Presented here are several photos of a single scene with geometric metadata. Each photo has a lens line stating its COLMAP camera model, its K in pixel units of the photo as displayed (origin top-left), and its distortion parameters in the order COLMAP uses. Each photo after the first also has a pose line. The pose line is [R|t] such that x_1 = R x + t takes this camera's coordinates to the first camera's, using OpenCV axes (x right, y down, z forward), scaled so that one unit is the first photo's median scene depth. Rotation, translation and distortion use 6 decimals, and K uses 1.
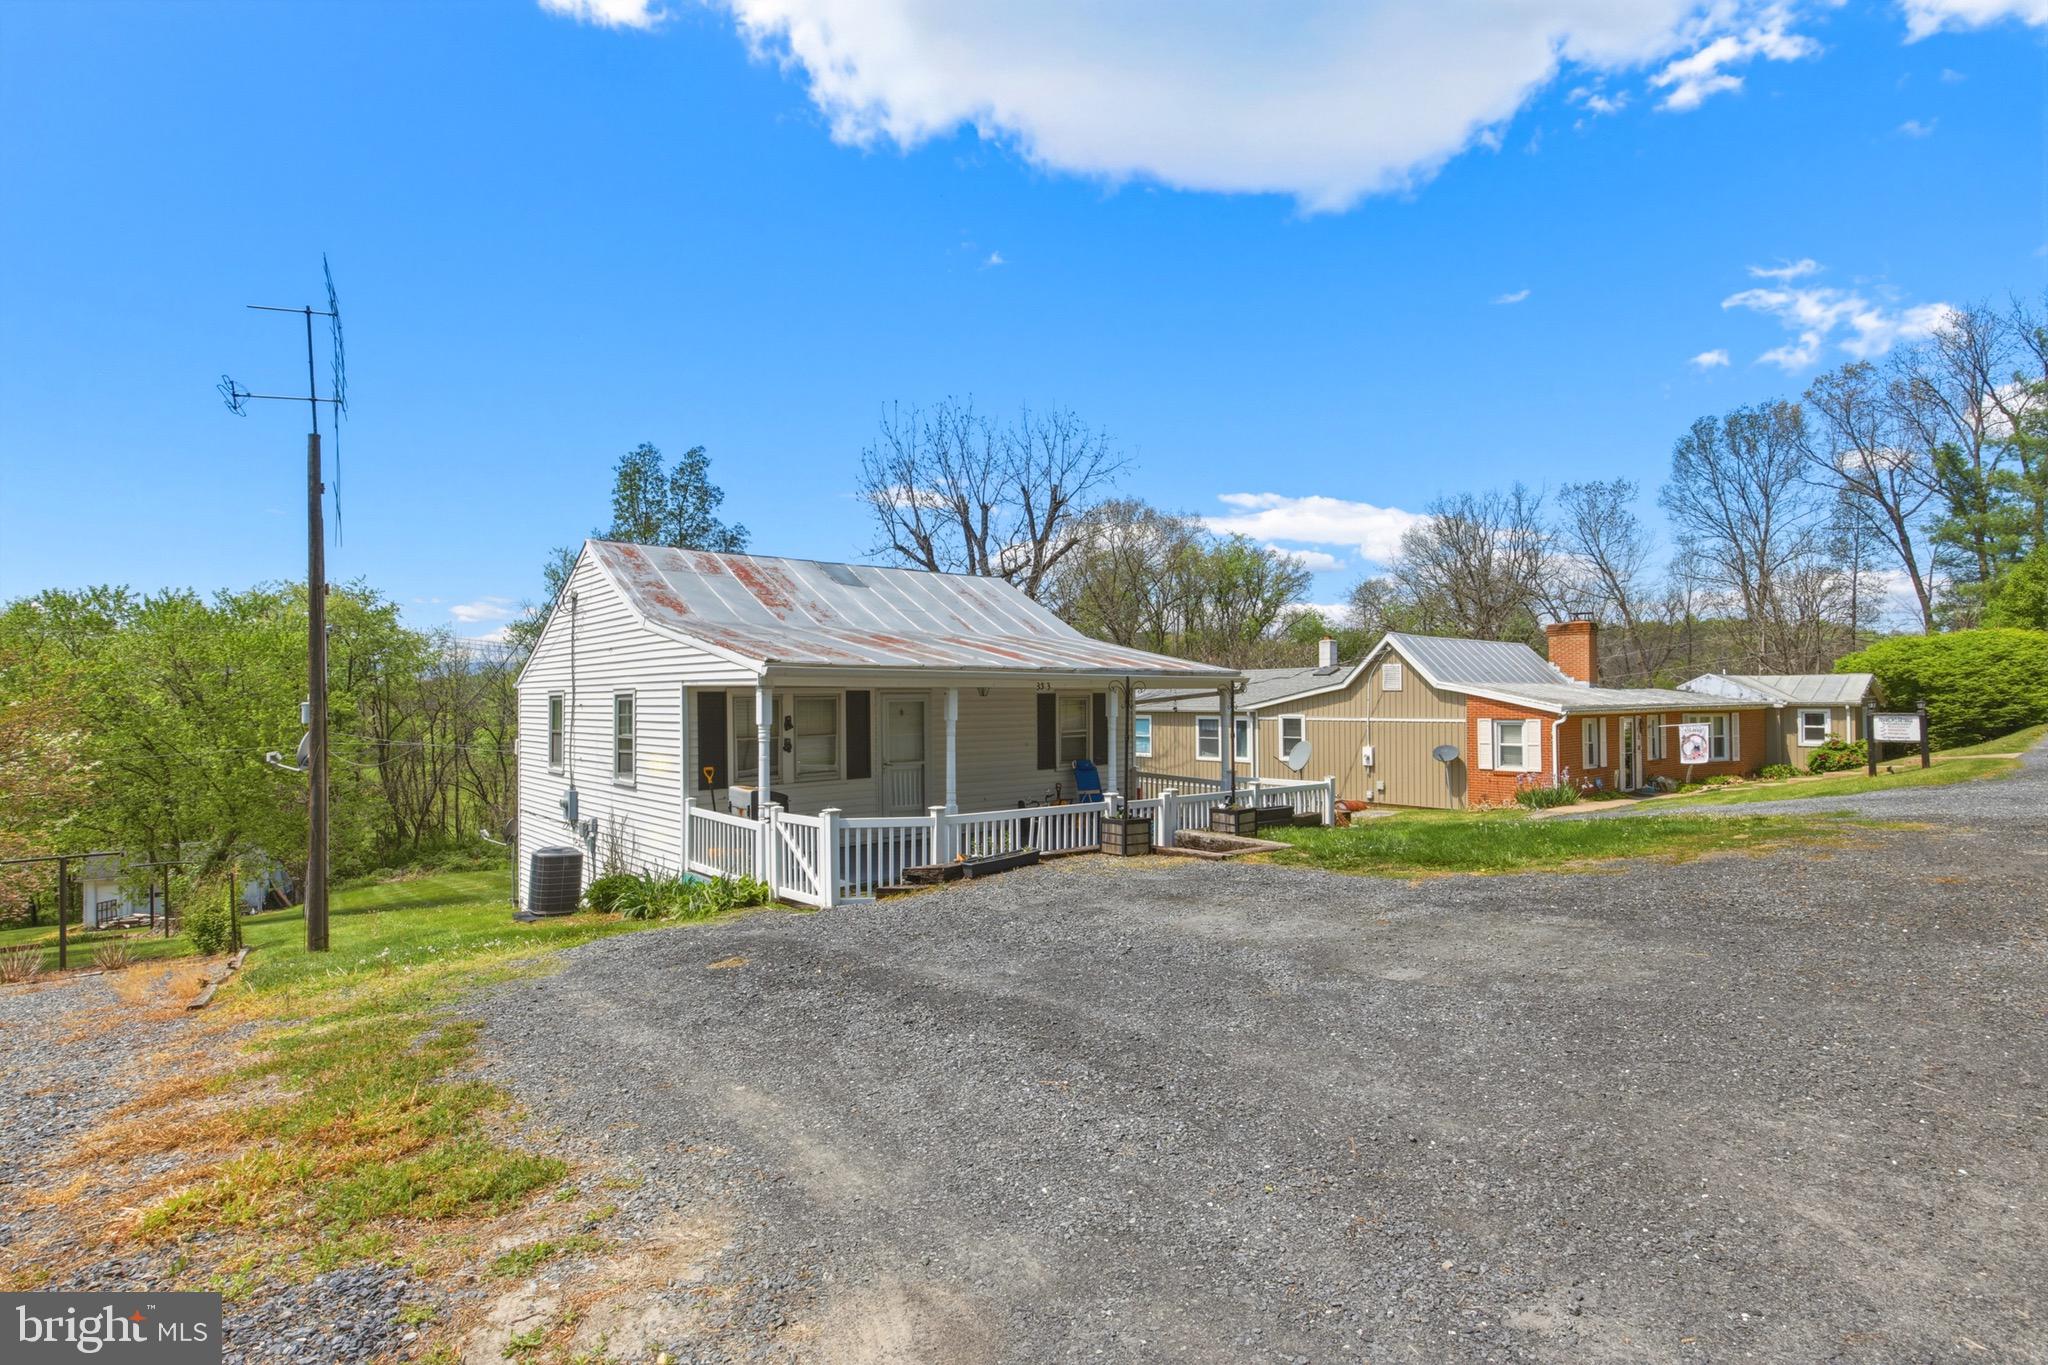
lens RADIAL K [[1011.2, 0, 1047.0], [0, 1011.2, 684.9], [0, 0, 1]] dist [0.005493, 0.000861]
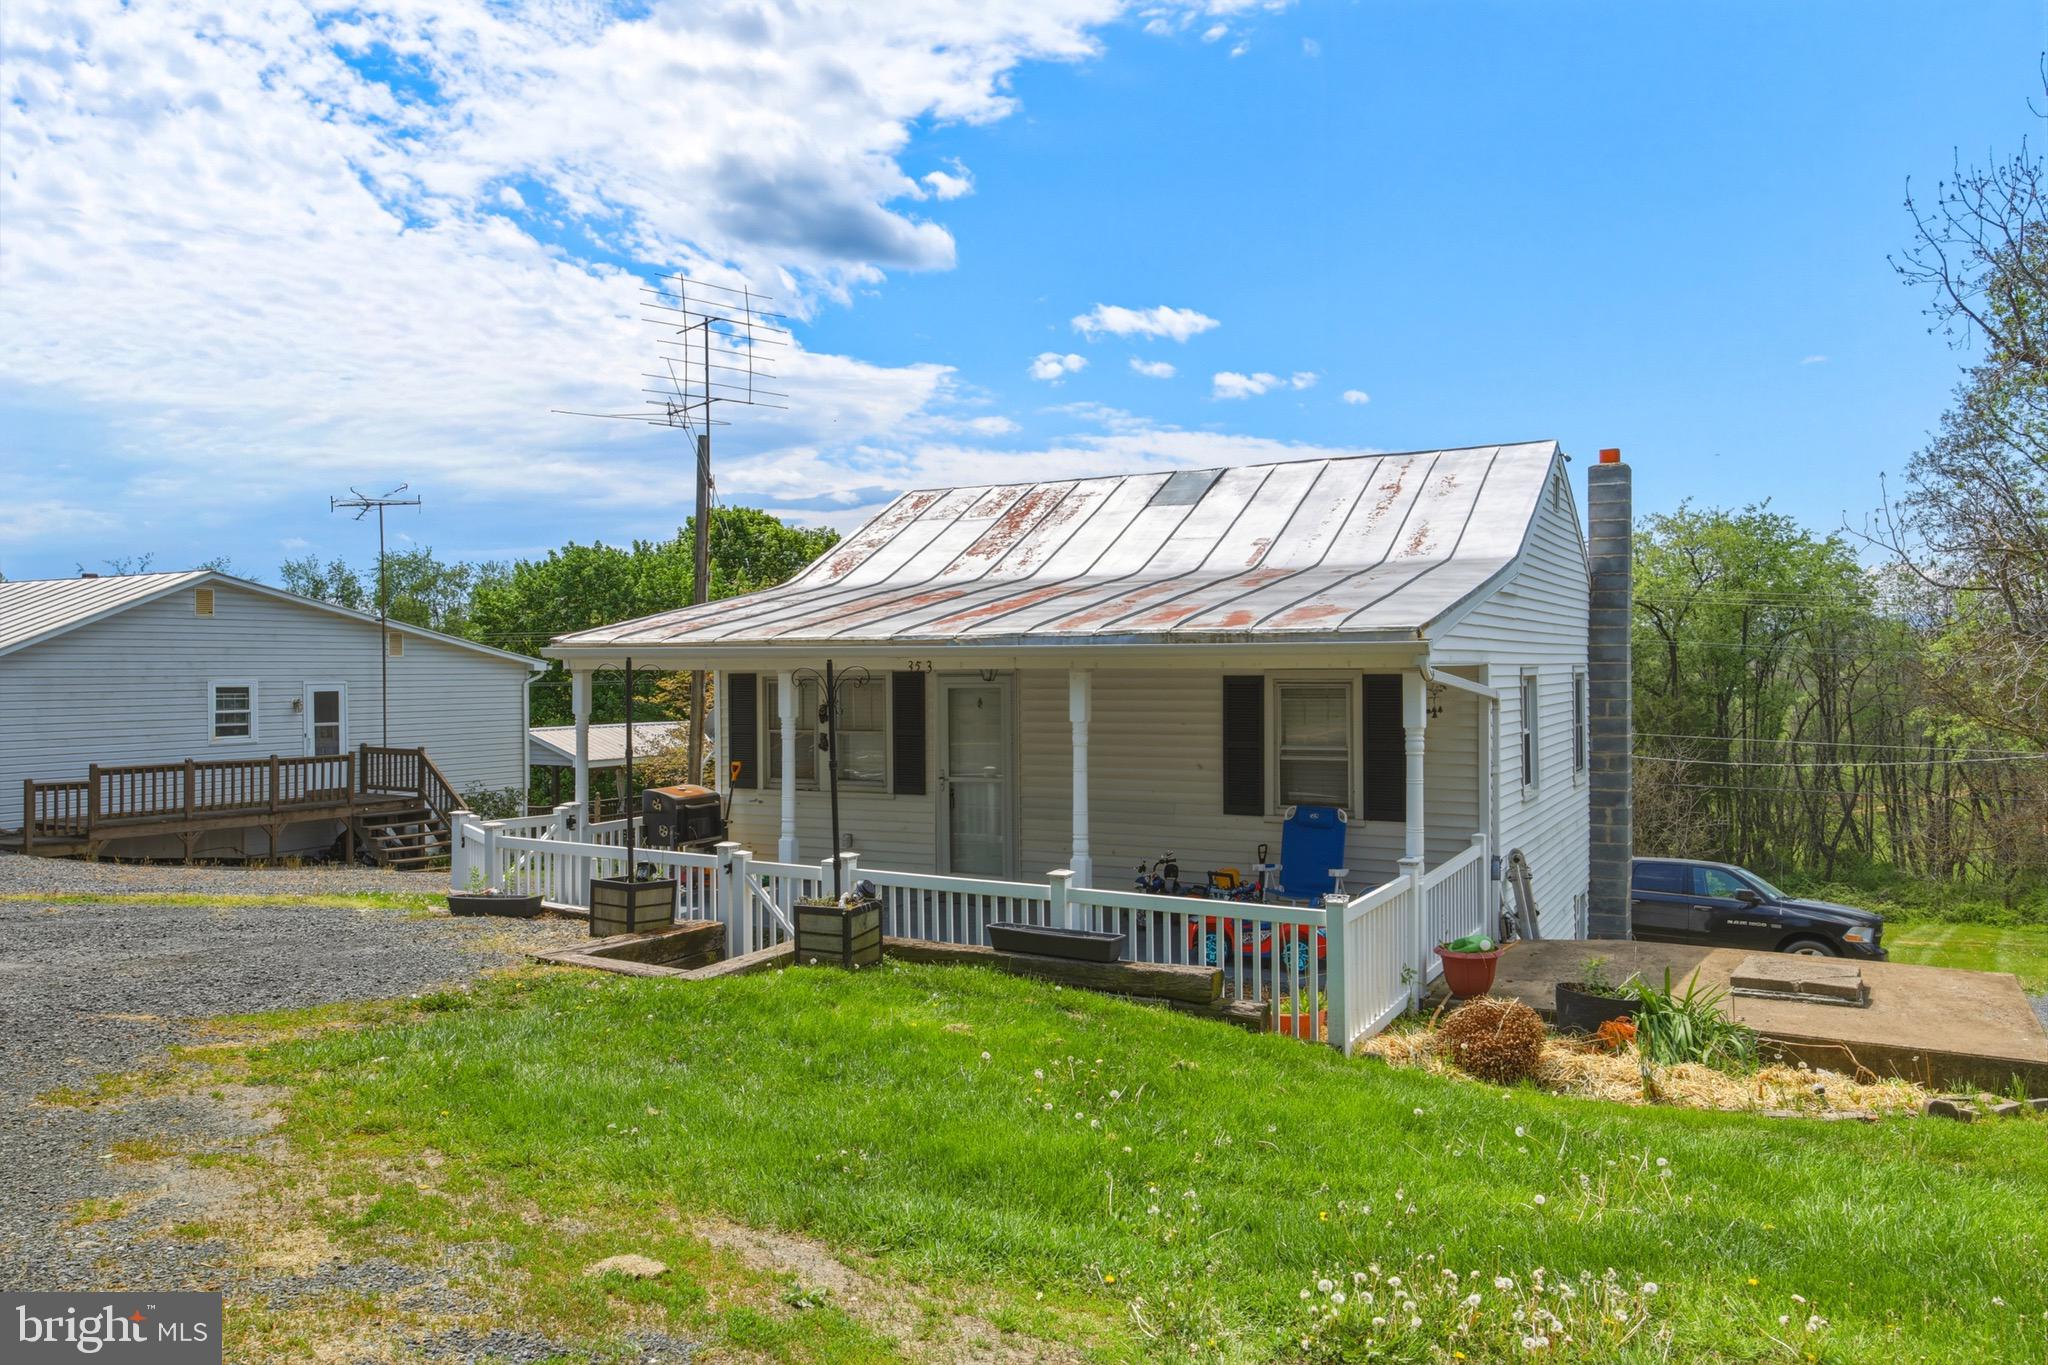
lens RADIAL K [[1457.3, 0, 1046.3], [0, 1457.3, 689.1], [0, 0, 1]] dist [-0.049904, 0.095356]
pose [[0.324437, 0.012888, -0.945819, 0.836036], [0.013683, 0.999739, 0.018317, 0.000986], [0.945808, -0.018885, 0.324176, 0.785693]]
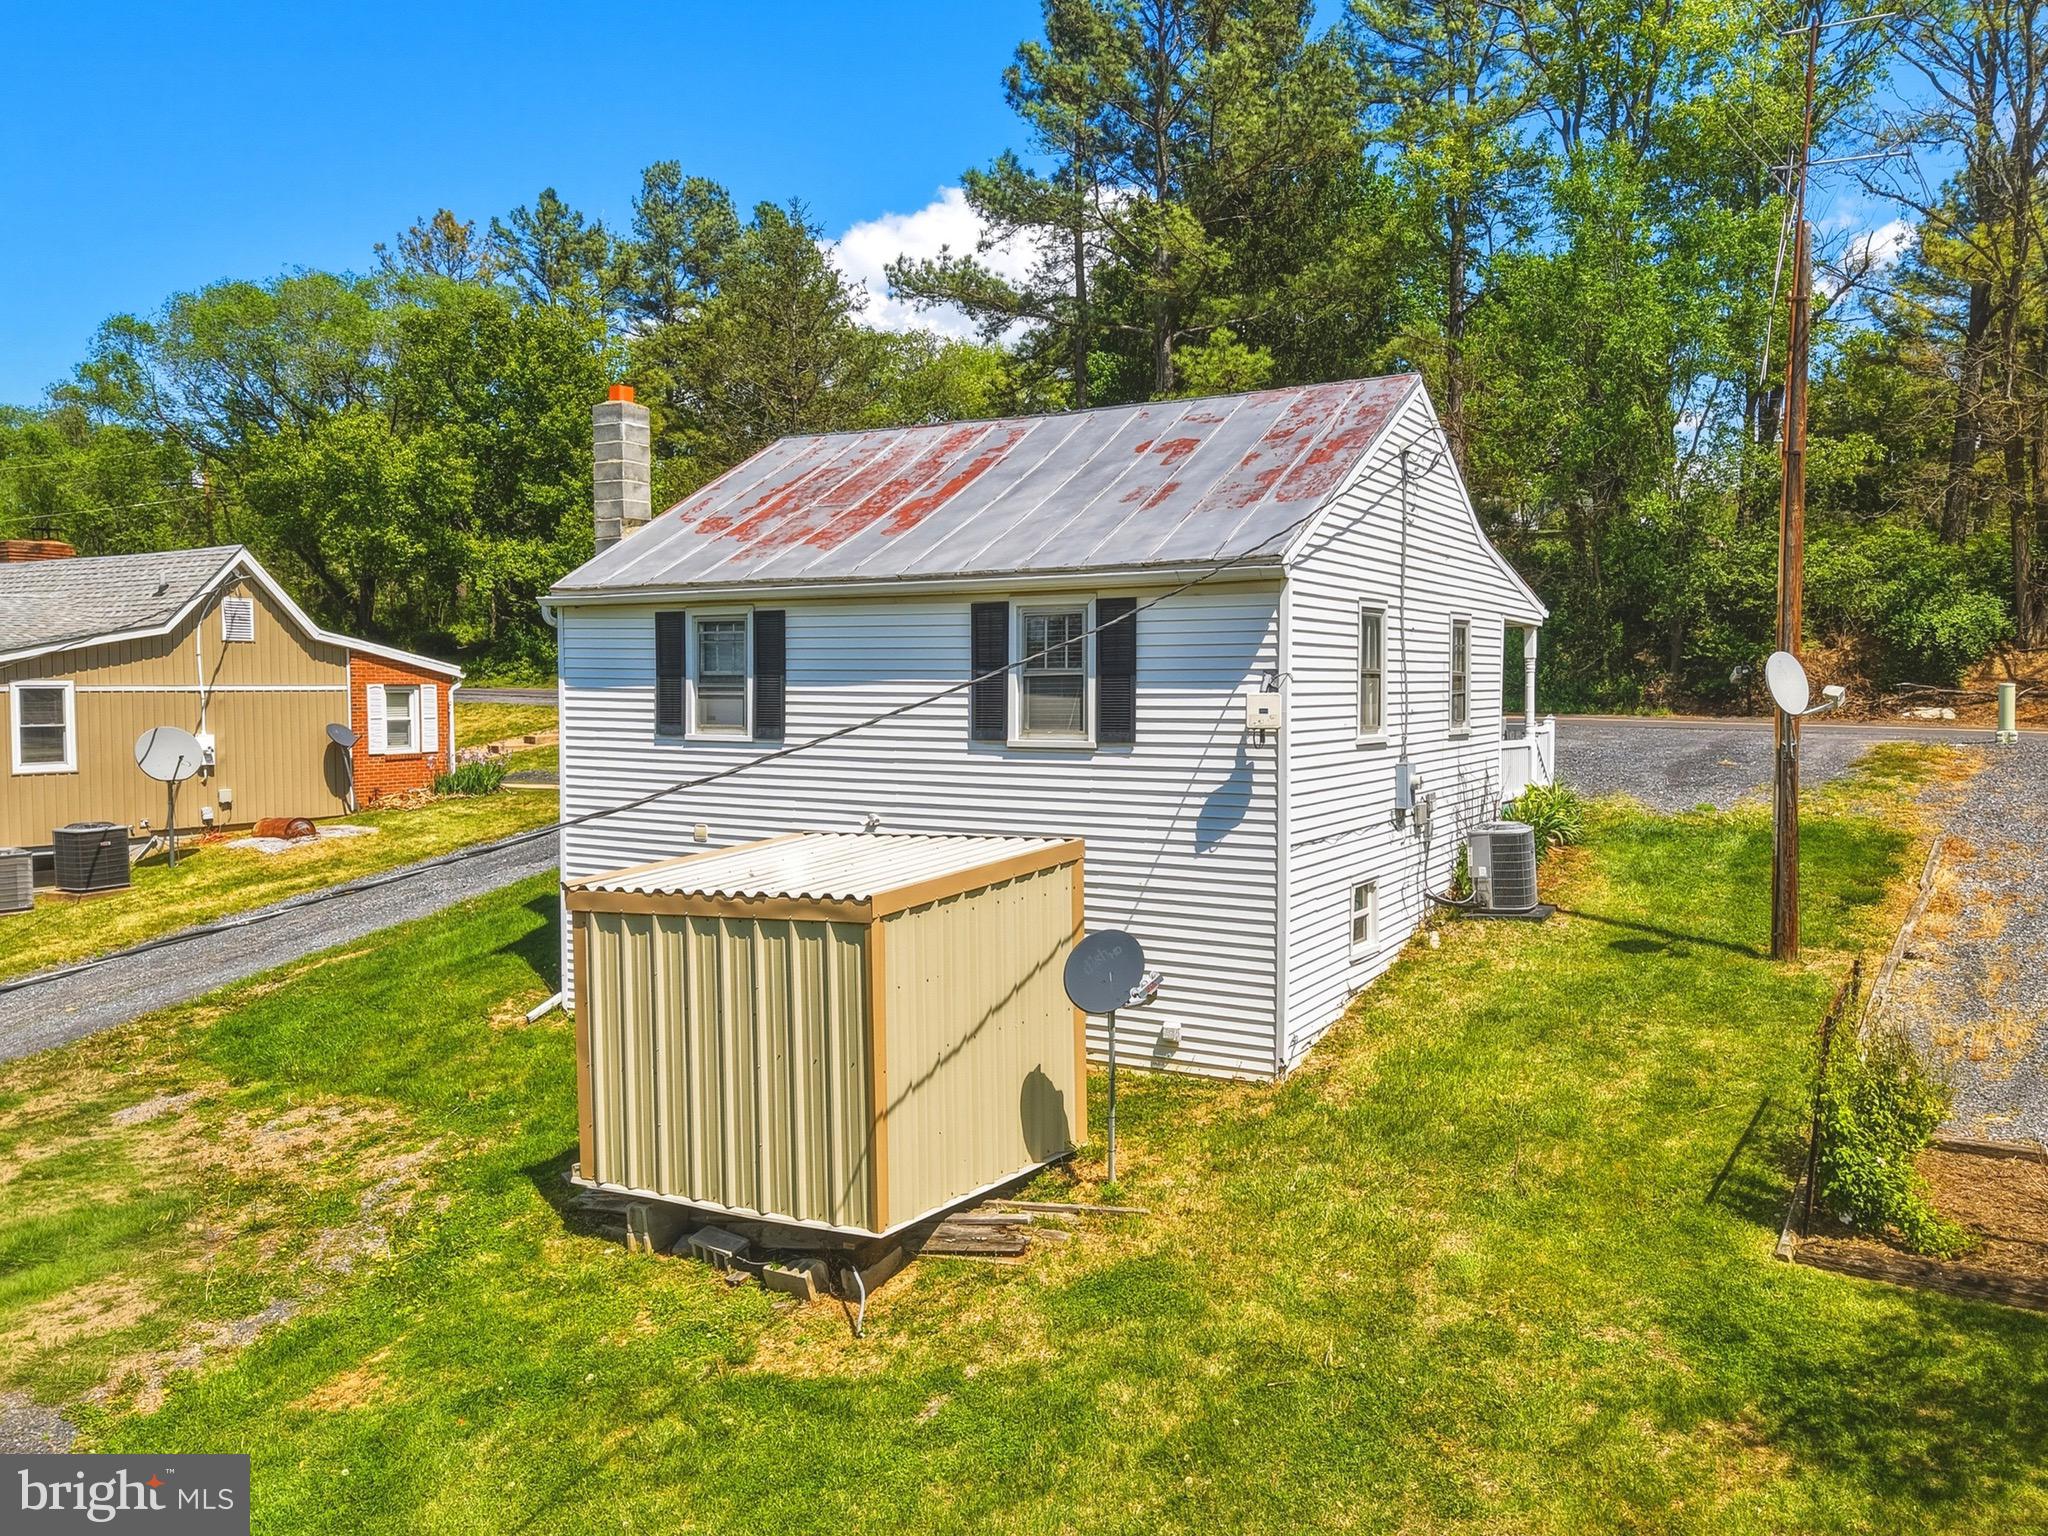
lens RADIAL K [[1570.7, 0, 1024.0], [0, 1570.7, 768.0], [0, 0, 1]] dist [0.006637, 0.001019]
pose [[-0.303986, -0.044870, 0.951619, -1.483442], [-0.009109, 0.998981, 0.044194, 0.074906], [-0.952633, 0.004766, -0.304085, 1.712568]]
